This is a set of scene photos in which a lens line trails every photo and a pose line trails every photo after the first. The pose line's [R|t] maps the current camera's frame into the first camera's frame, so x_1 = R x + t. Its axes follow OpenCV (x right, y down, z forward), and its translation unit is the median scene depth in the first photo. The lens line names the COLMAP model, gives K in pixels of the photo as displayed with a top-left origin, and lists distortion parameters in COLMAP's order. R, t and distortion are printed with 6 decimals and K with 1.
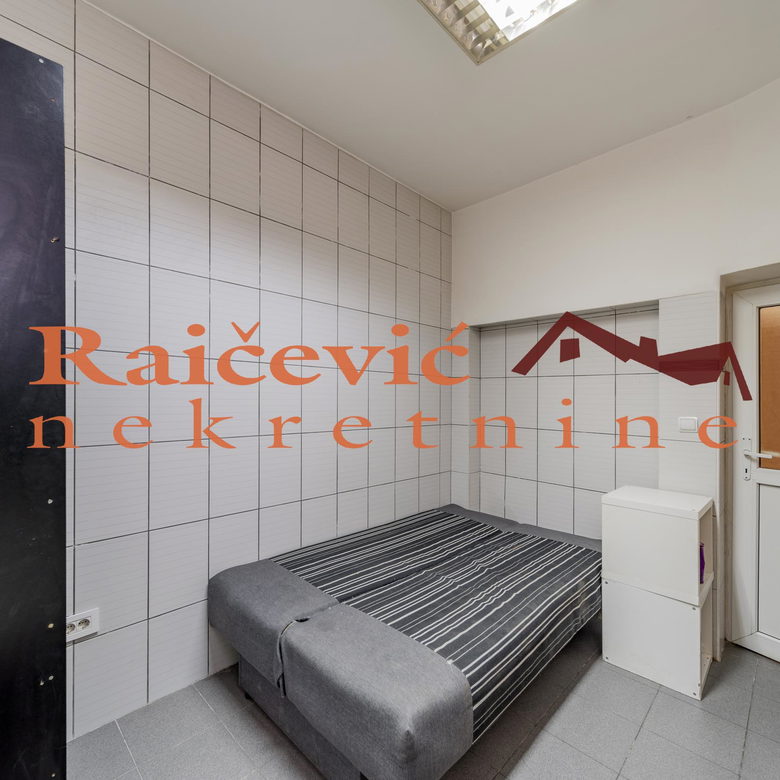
lens RADIAL K [[399.4, 0, 390.0], [0, 399.4, 390.0], [0, 0, 1]] dist [-0.000307, -0.000216]
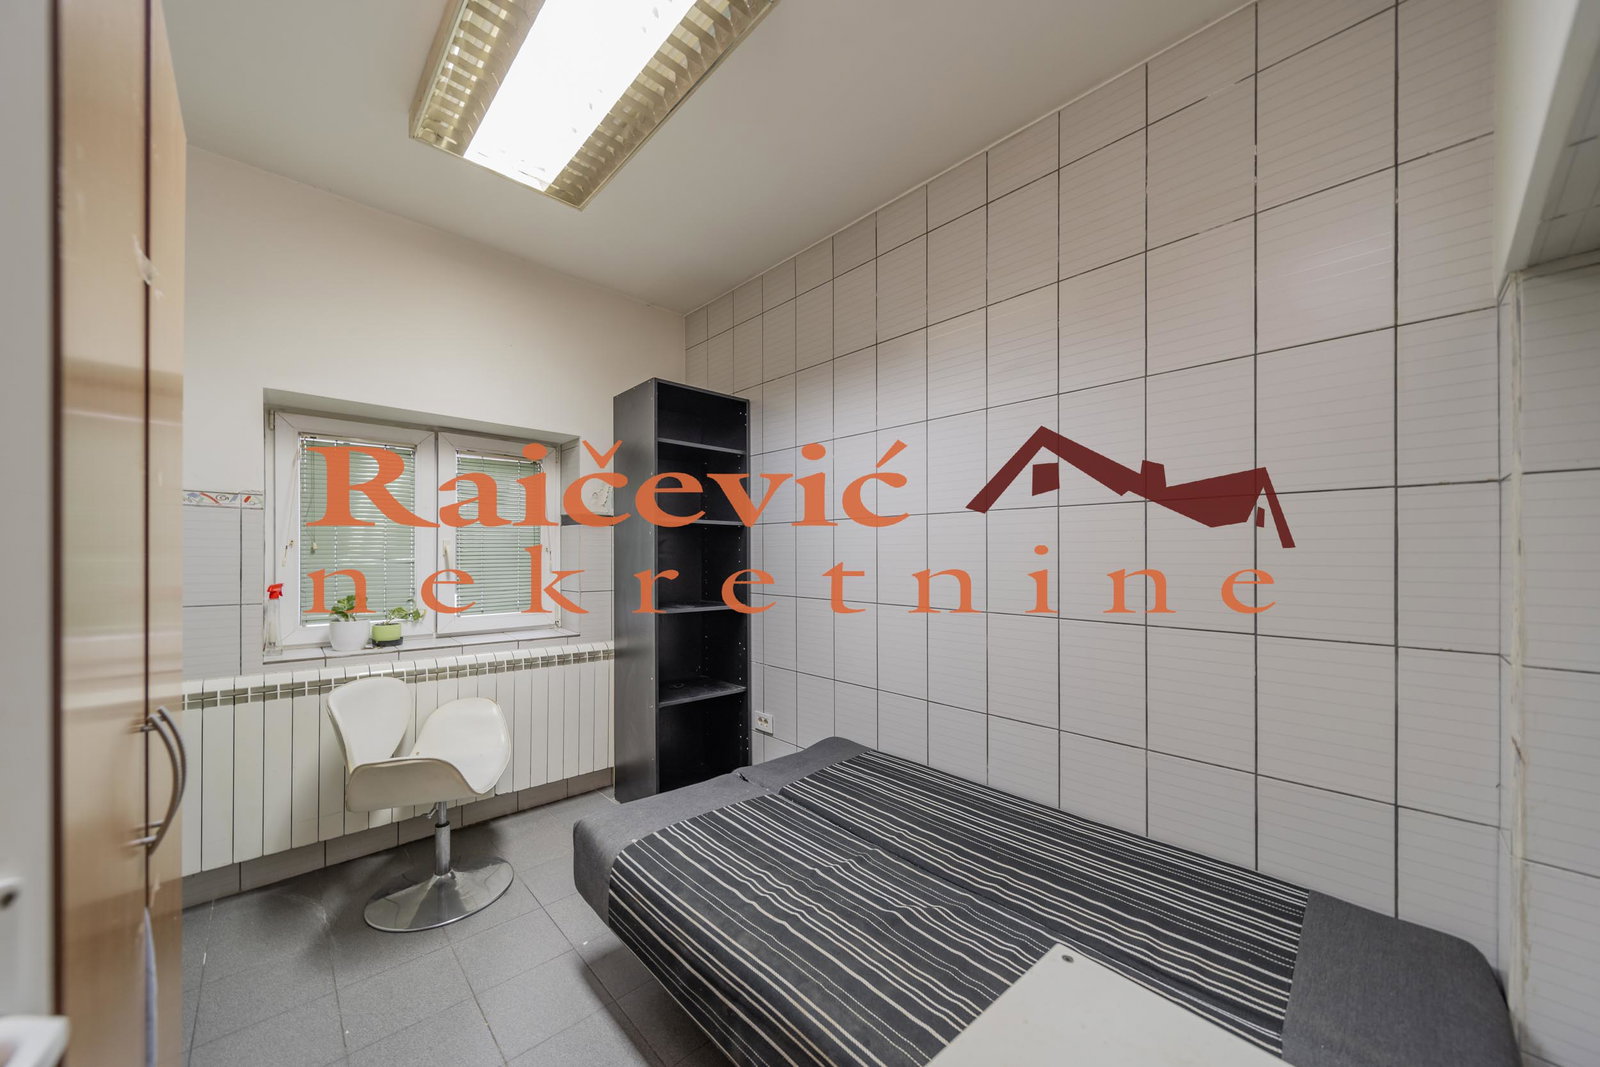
lens RADIAL K [[586.6, 0, 799.9], [0, 586.6, 544.6], [0, 0, 1]] dist [0.001356, -0.000006]
pose [[-0.042653, -0.028780, -0.998675, 1.118934], [0.015475, 0.999446, -0.029463, 0.033759], [0.998970, -0.016711, -0.042184, 1.078469]]
